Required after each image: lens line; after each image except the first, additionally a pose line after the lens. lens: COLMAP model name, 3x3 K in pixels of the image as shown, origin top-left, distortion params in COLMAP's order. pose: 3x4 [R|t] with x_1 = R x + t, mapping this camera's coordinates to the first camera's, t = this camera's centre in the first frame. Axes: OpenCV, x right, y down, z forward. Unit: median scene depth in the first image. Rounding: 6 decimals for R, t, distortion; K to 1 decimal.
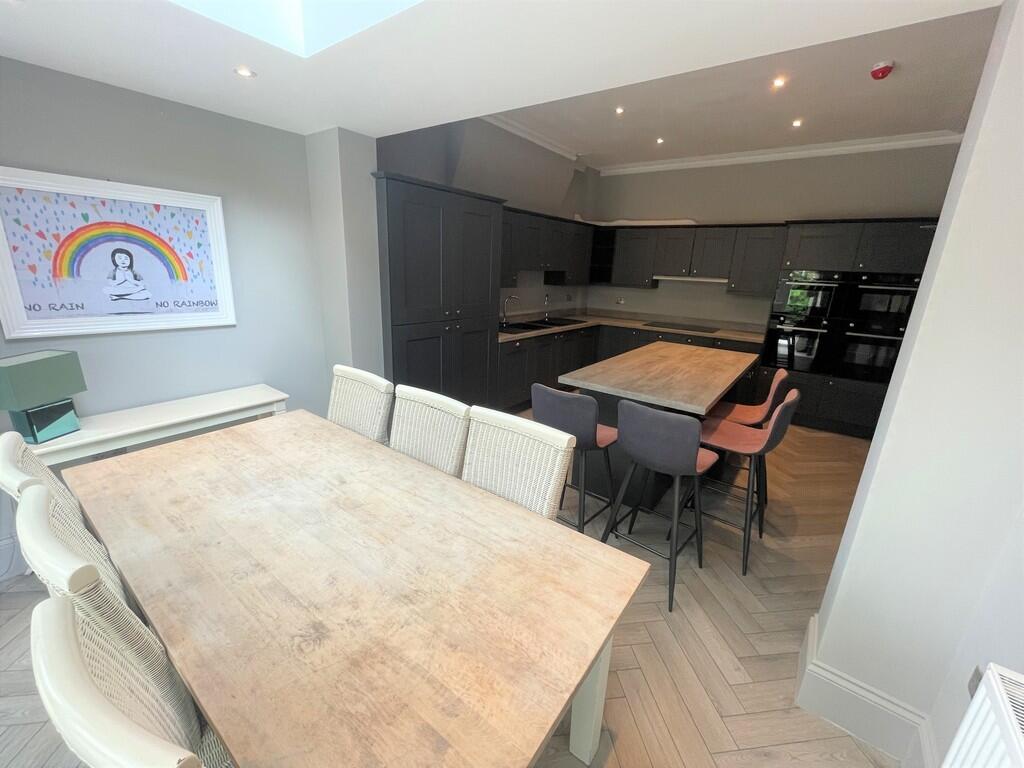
lens RADIAL K [[414.7, 0, 512.0], [0, 414.7, 384.0], [0, 0, 1]] dist [-0.000564, -0.000102]
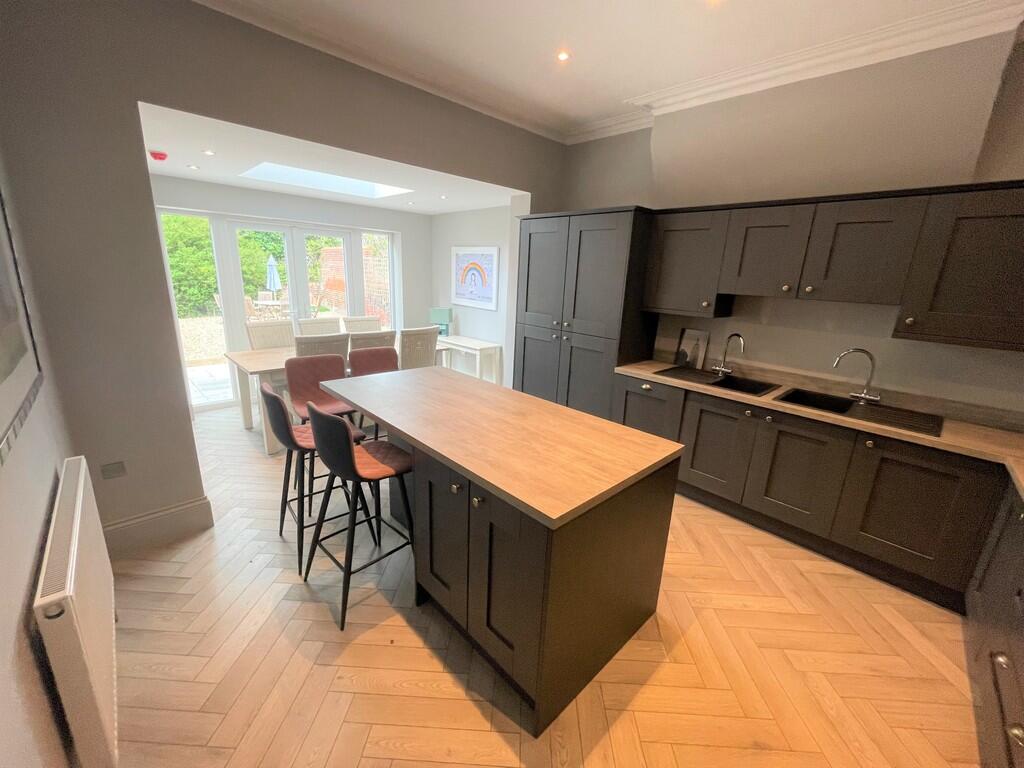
lens RADIAL K [[414.7, 0, 512.0], [0, 414.7, 384.0], [0, 0, 1]] dist [-0.000564, -0.000102]
pose [[-0.164580, 0.209579, -0.963841, 1.292425], [-0.317812, 0.913786, 0.252963, -0.354388], [0.933761, 0.347953, -0.083784, 1.391269]]
